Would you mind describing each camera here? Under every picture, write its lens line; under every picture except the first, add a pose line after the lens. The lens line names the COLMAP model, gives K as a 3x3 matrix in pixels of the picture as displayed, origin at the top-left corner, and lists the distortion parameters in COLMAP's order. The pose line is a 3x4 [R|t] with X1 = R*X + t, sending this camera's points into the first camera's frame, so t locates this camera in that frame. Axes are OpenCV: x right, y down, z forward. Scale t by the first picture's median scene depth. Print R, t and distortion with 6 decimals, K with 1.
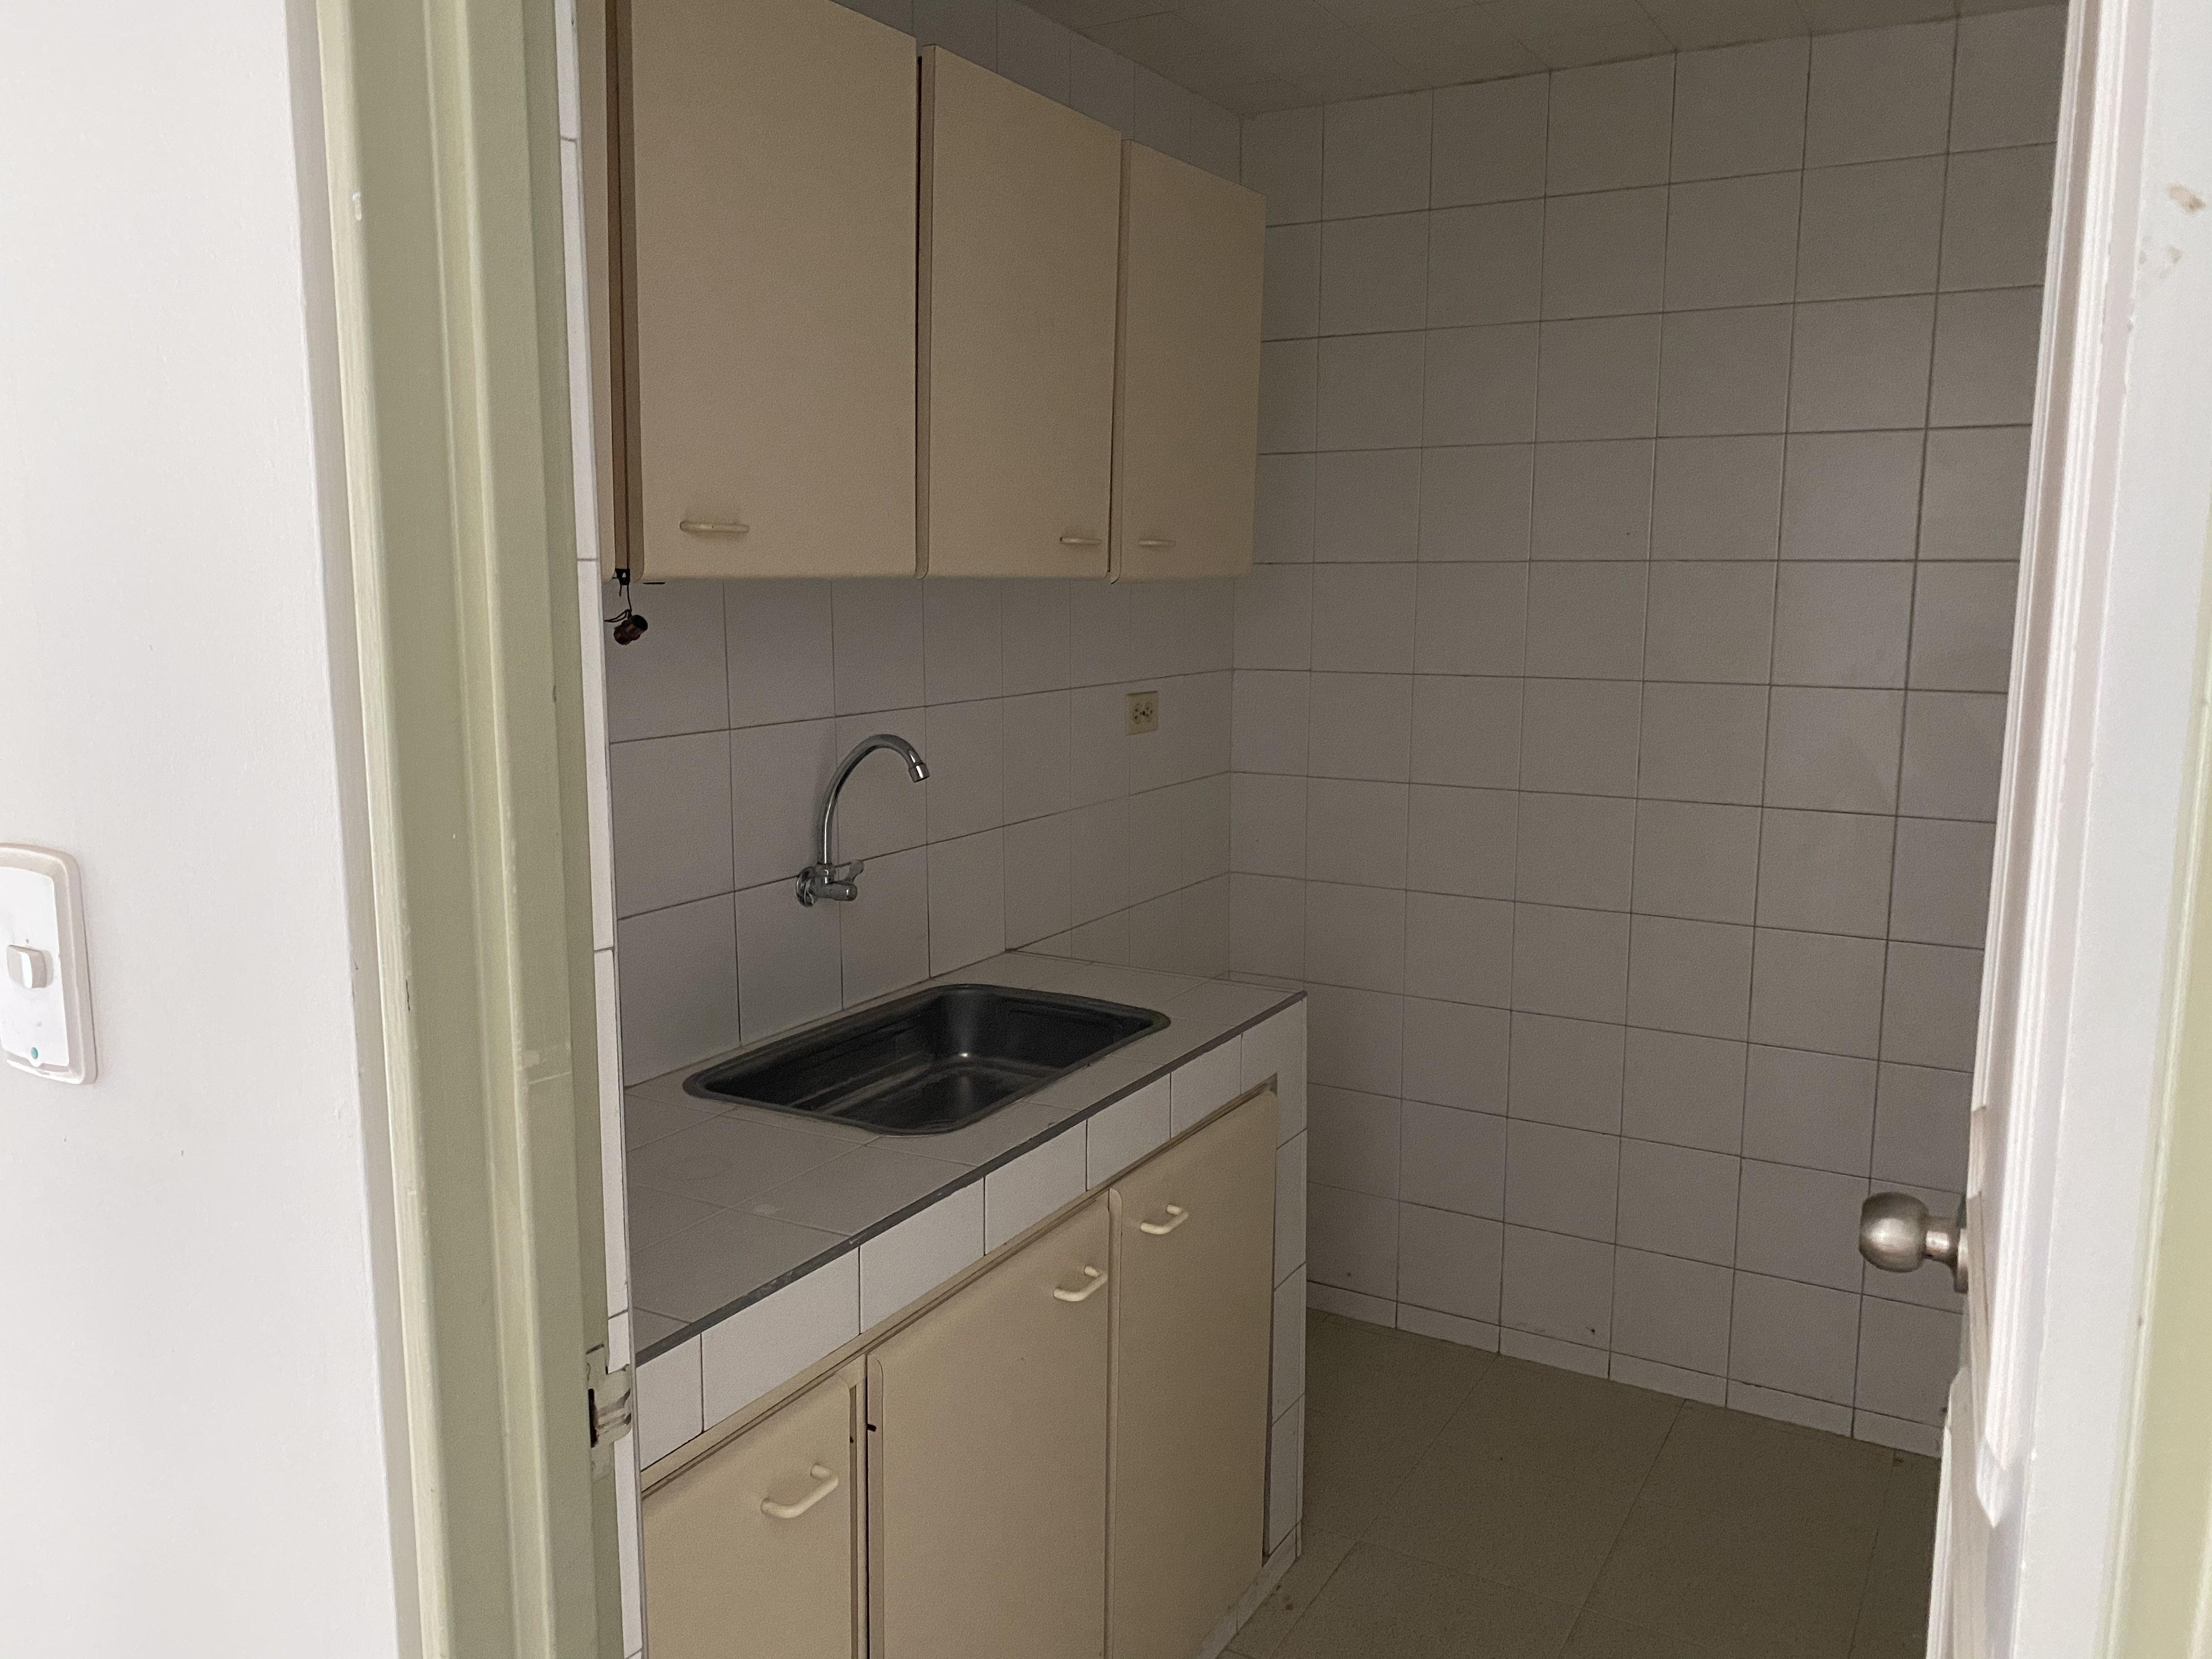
lens RADIAL K [[1694.3, 0, 1114.4], [0, 1694.3, 825.2], [0, 0, 1]] dist [0.053127, -0.032973]
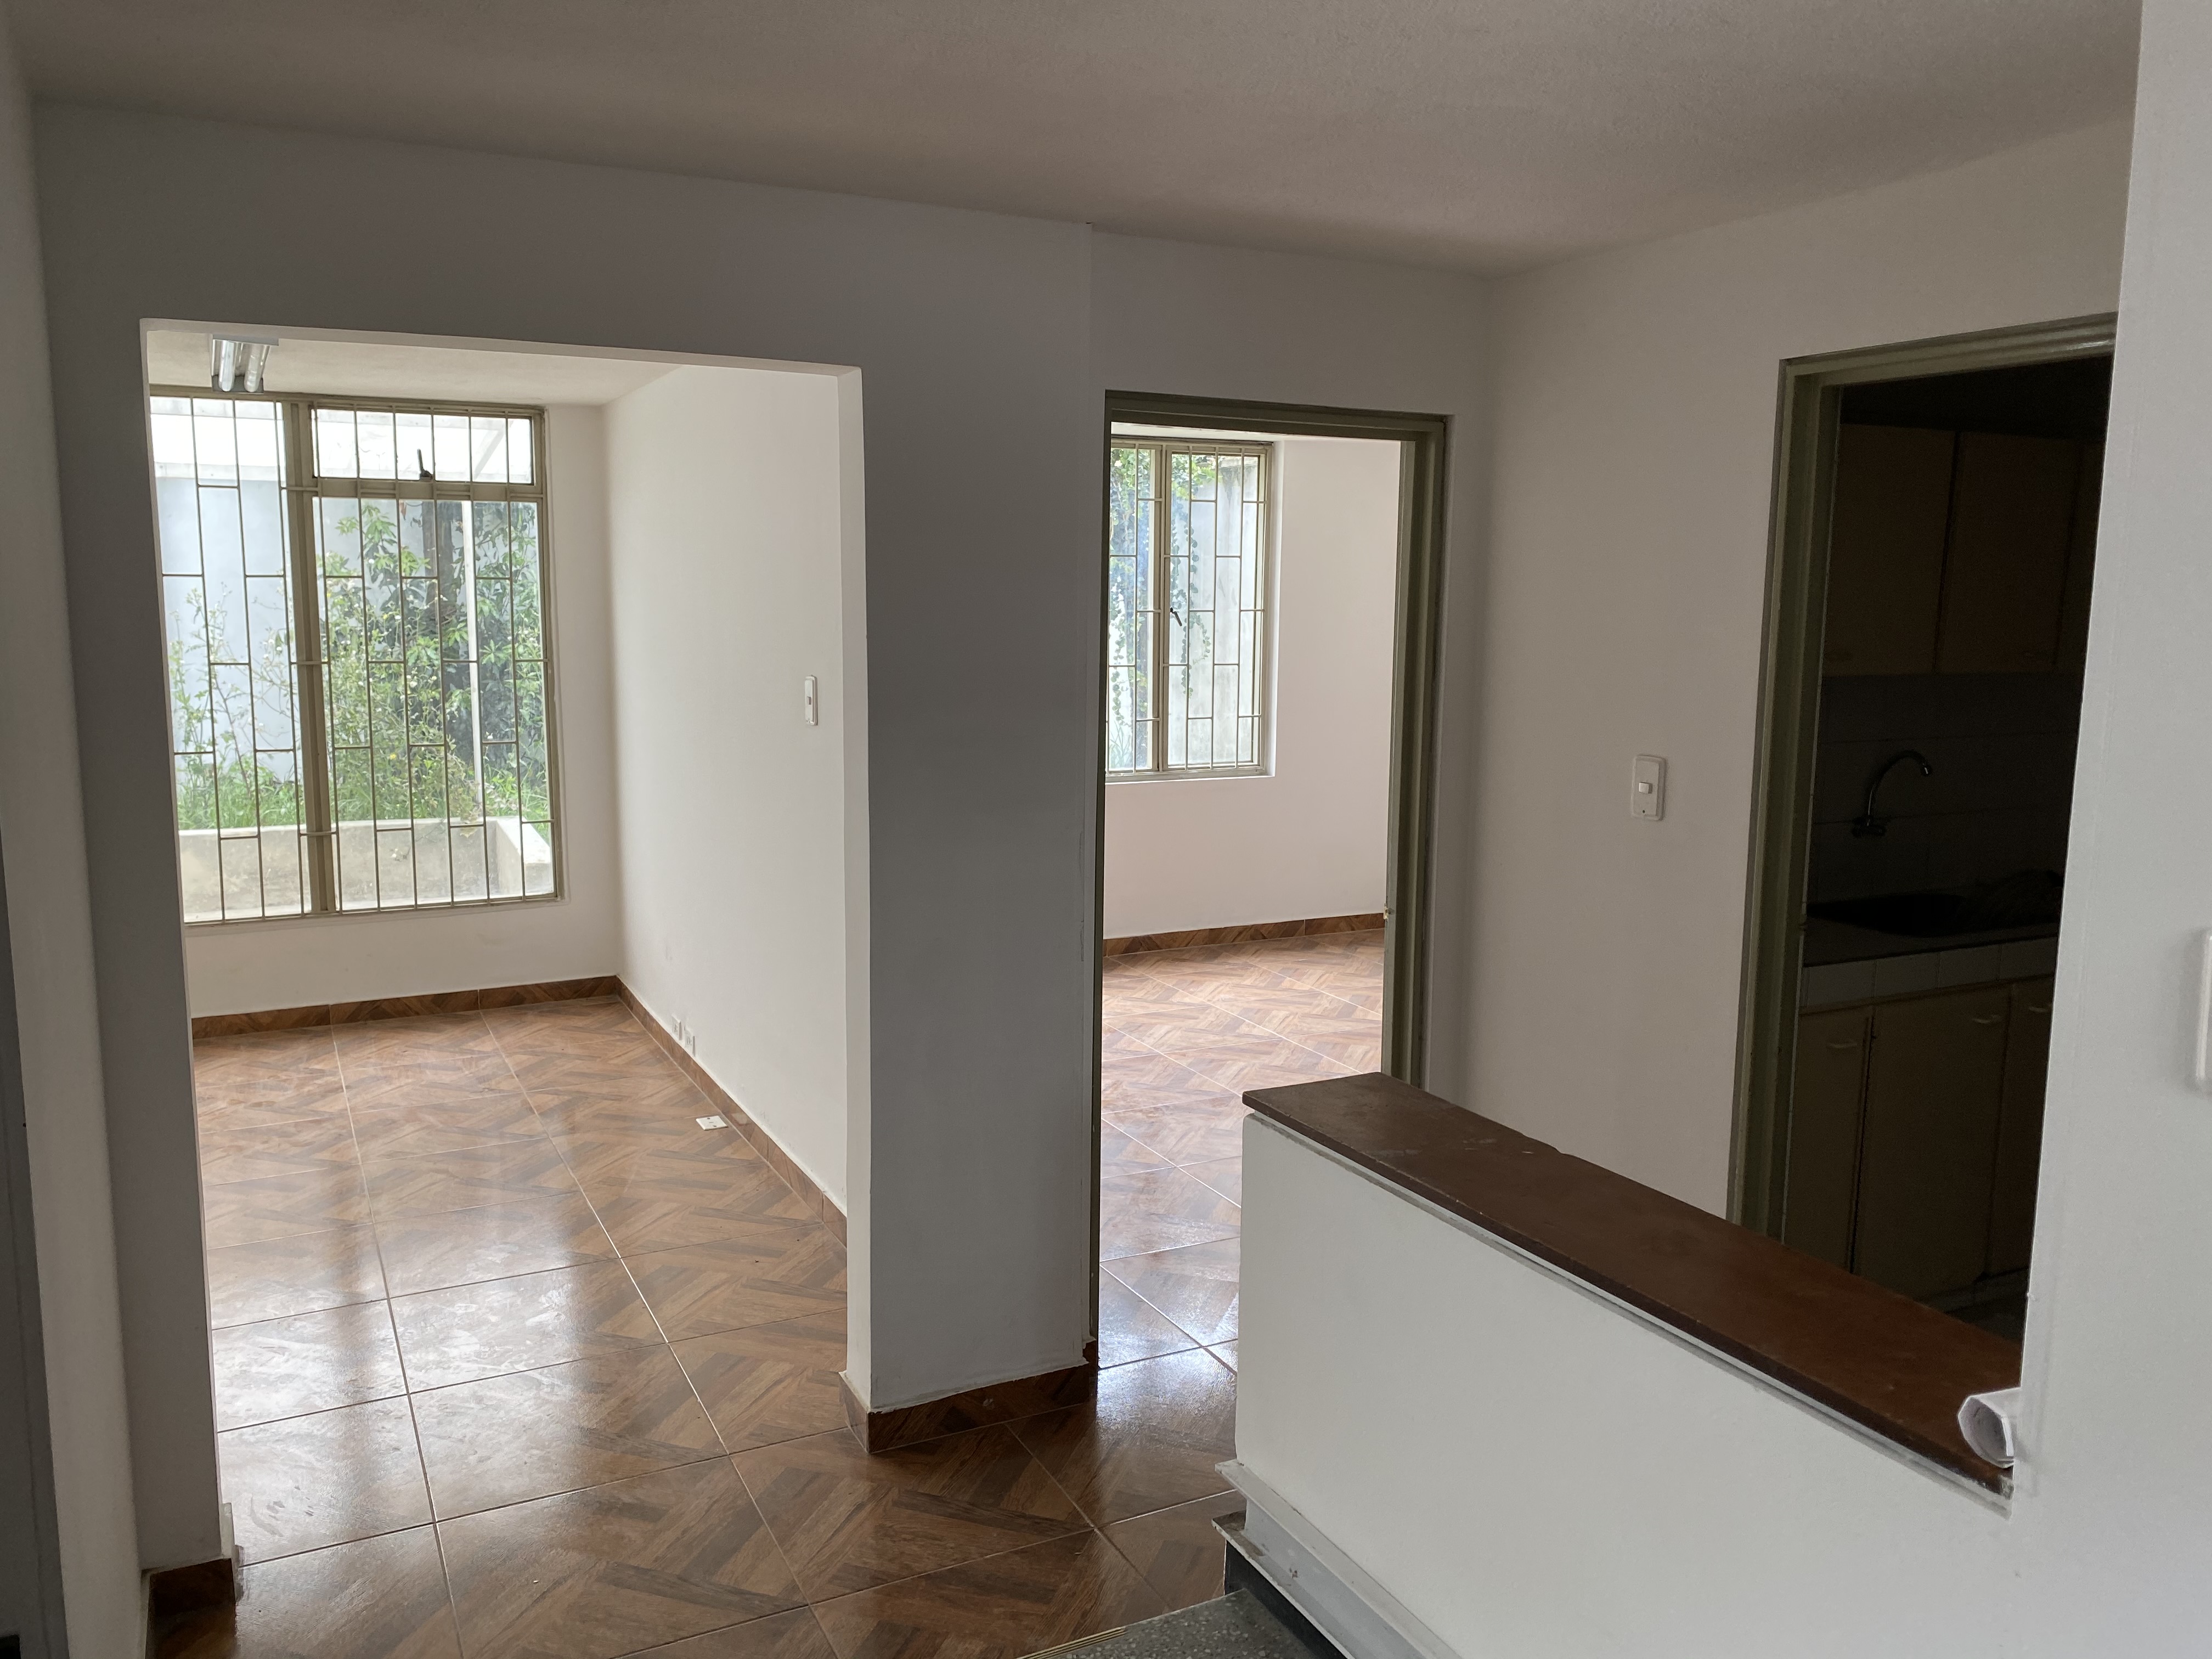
lens RADIAL K [[1694.3, 0, 1122.2], [0, 1694.3, 839.8], [0, 0, 1]] dist [0.053127, -0.032973]
pose [[0.838336, 0.080747, -0.539141, 0.193700], [-0.088088, 0.996038, 0.012204, 0.114351], [0.537990, 0.037261, 0.842127, -1.255721]]
